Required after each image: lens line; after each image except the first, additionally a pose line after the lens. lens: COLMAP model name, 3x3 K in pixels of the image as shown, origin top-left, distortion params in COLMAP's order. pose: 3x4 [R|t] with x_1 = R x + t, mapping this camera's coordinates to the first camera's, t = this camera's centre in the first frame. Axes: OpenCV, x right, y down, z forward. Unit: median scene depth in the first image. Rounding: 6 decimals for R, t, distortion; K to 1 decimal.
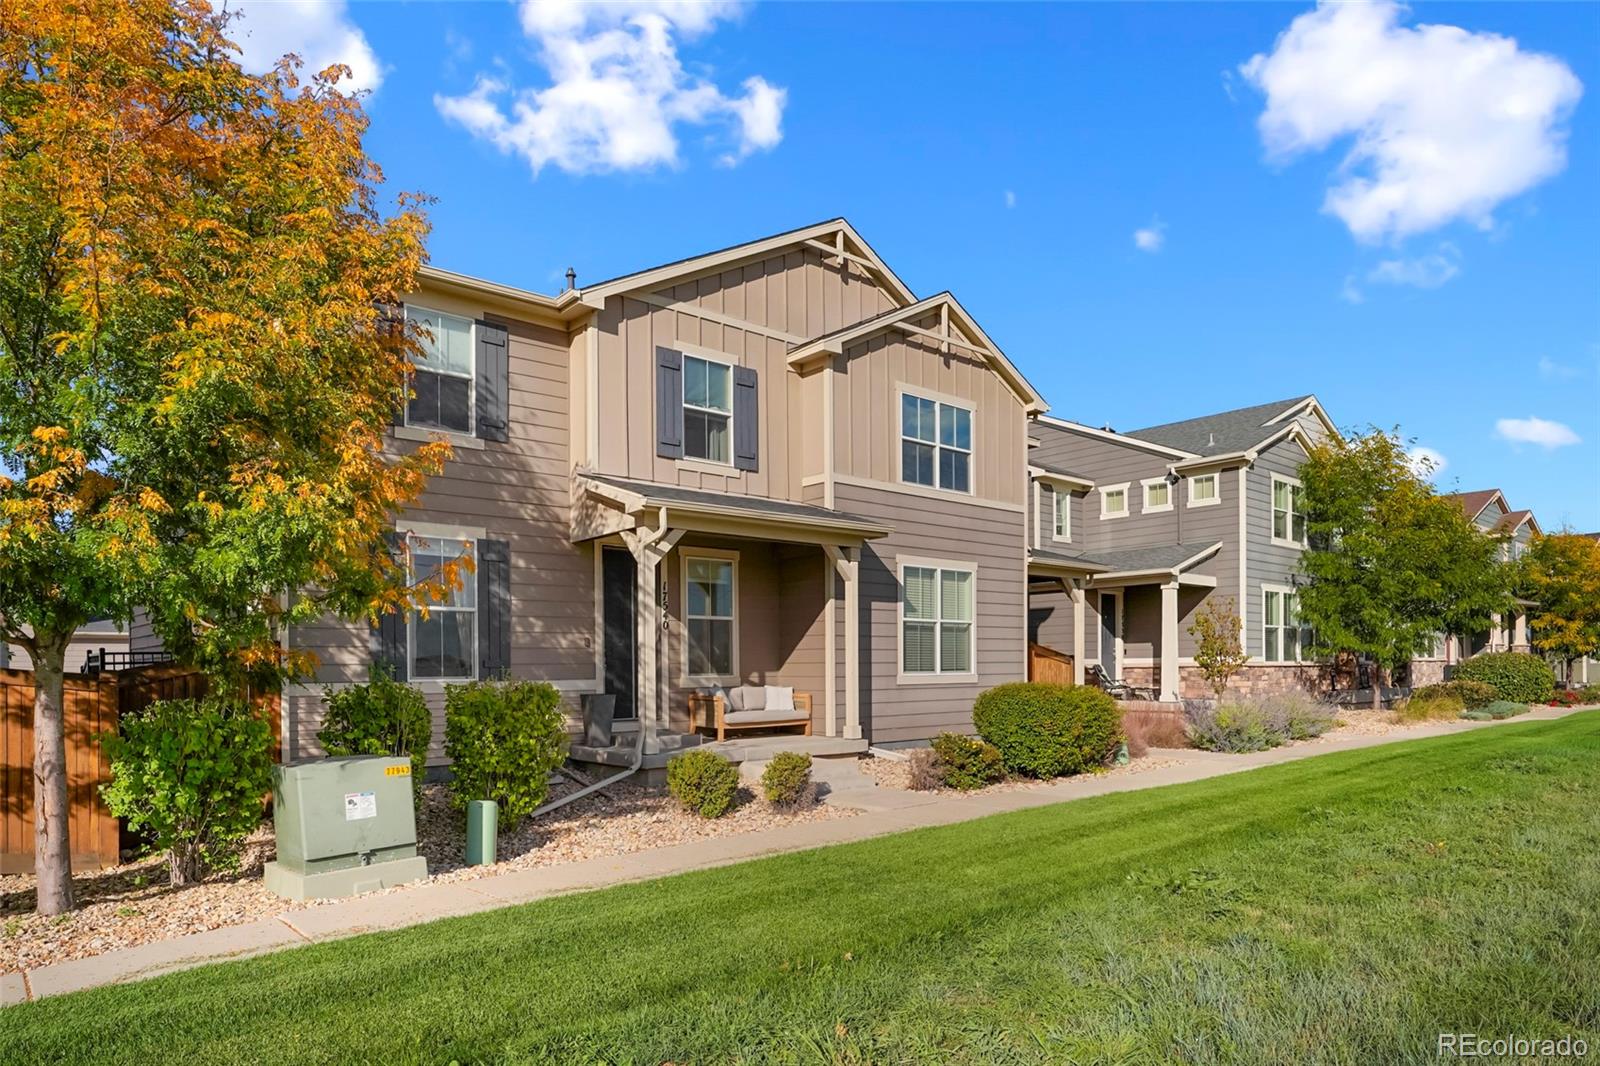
lens RADIAL K [[1061.3, 0, 800.0], [0, 1061.3, 533.0], [0, 0, 1]] dist [-0.008604, -0.000146]
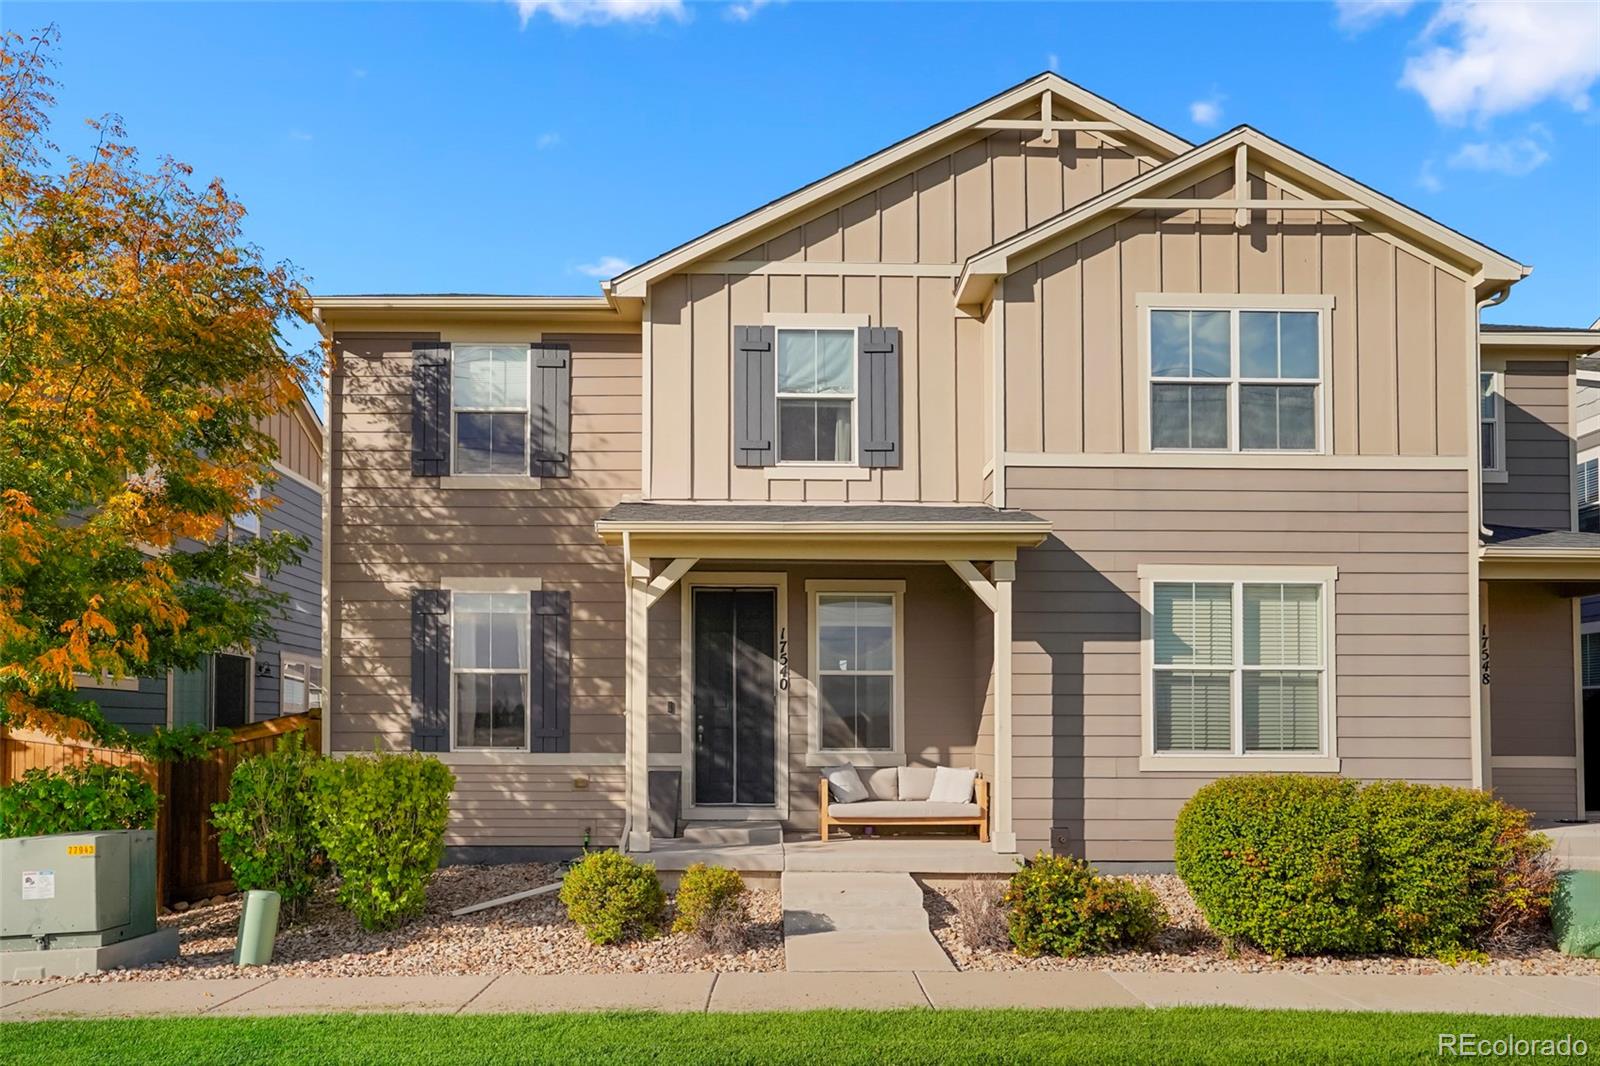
lens RADIAL K [[1126.3, 0, 737.3], [0, 1126.3, 601.3], [0, 0, 1]] dist [0.000291, 0.004337]
pose [[0.738531, -0.068850, -0.670695, 0.405962], [0.075557, 0.996958, -0.019143, 0.040812], [0.669973, -0.036539, 0.741486, 0.381447]]
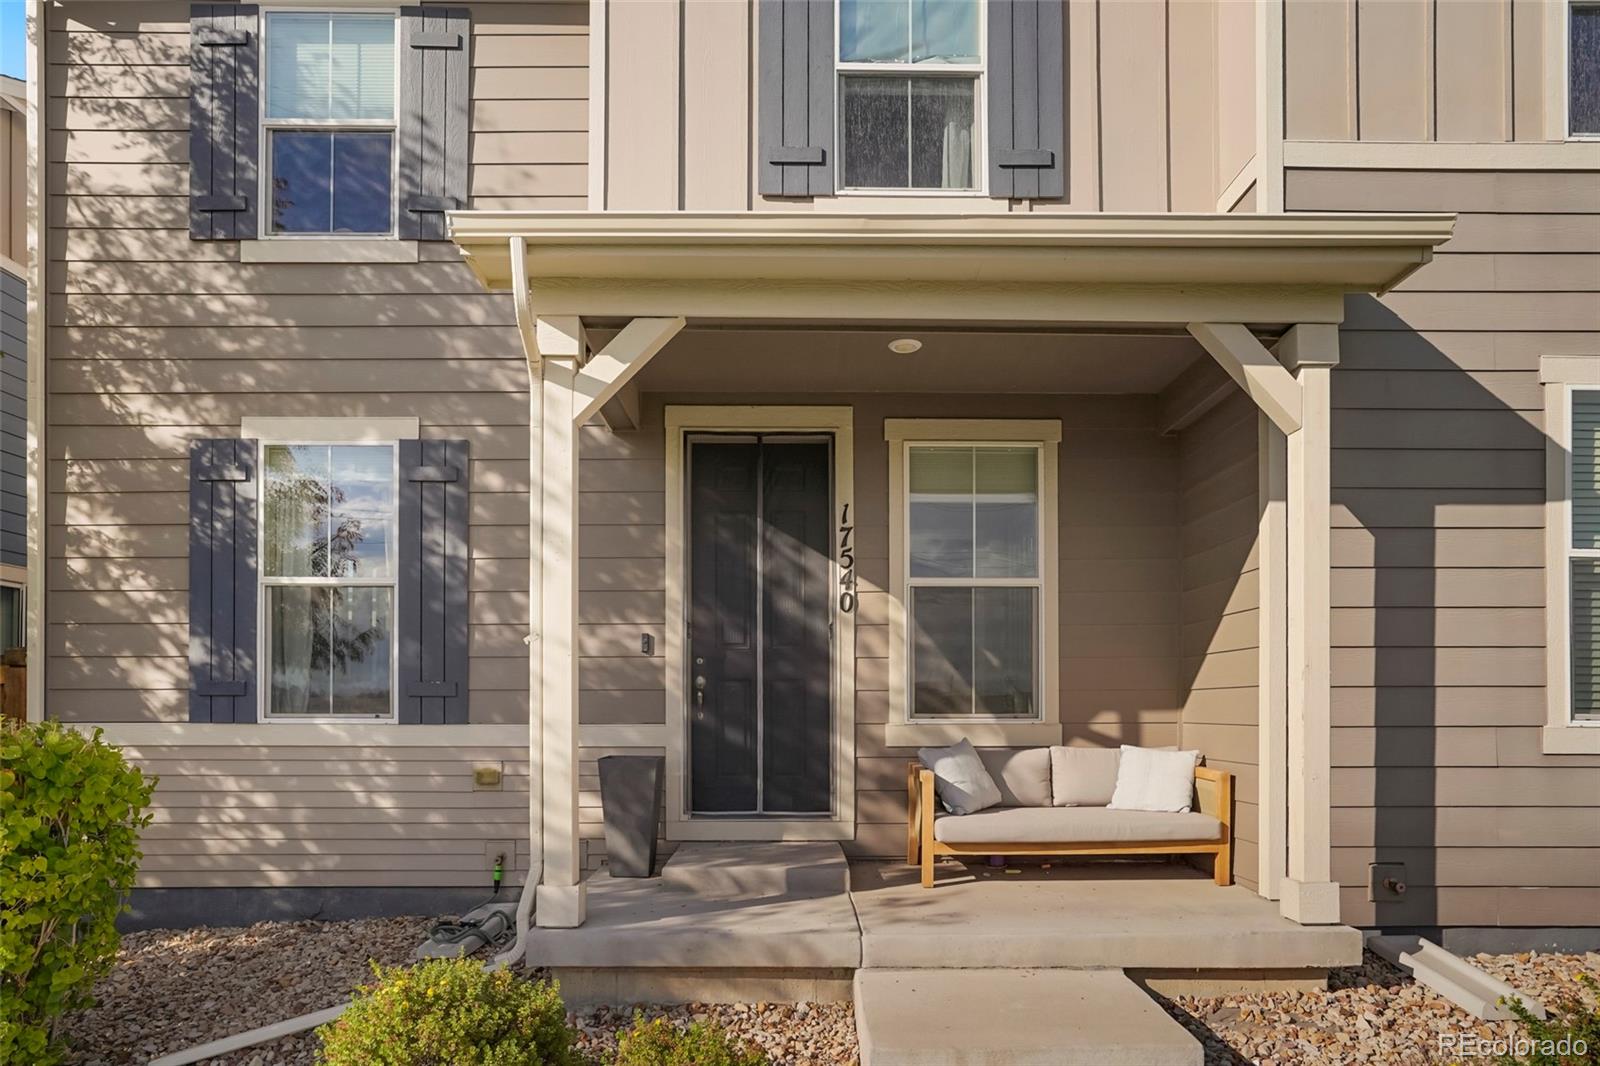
lens RADIAL K [[1033.2, 0, 798.3], [0, 1033.2, 663.4], [0, 0, 1]] dist [-0.013033, 0.002274]
pose [[0.756045, -0.020686, -0.654193, 0.137137], [0.076548, 0.995436, 0.056989, 0.087641], [0.650029, -0.093163, 0.754177, 0.675719]]
